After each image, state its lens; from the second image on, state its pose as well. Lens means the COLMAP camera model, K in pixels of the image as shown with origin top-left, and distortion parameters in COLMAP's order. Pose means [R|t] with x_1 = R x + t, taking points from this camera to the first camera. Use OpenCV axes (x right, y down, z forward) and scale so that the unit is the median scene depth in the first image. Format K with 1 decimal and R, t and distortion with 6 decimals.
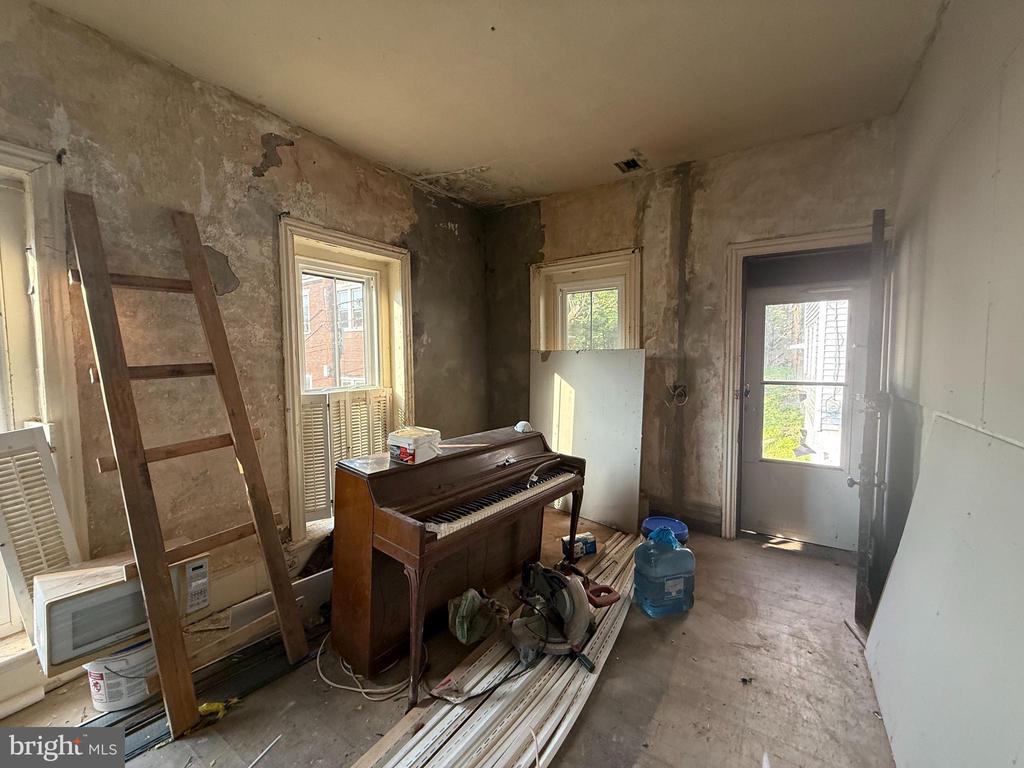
lens RADIAL K [[409.3, 0, 509.8], [0, 409.3, 384.0], [0, 0, 1]] dist [-0.003673, -0.000108]
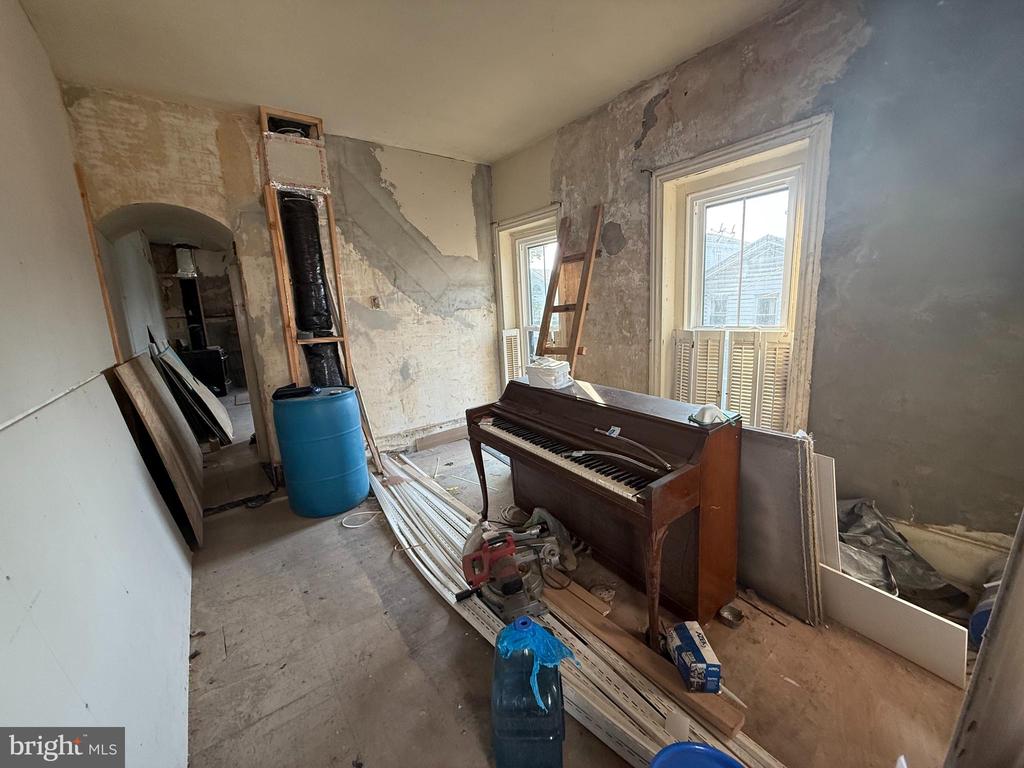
lens RADIAL K [[409.3, 0, 511.8], [0, 409.3, 382.2], [0, 0, 1]] dist [-0.003673, -0.000108]
pose [[-0.332198, 0.197307, -0.922342, 0.772741], [-0.009555, 0.977122, 0.212467, -0.072946], [0.943161, 0.079394, -0.322712, 1.067410]]
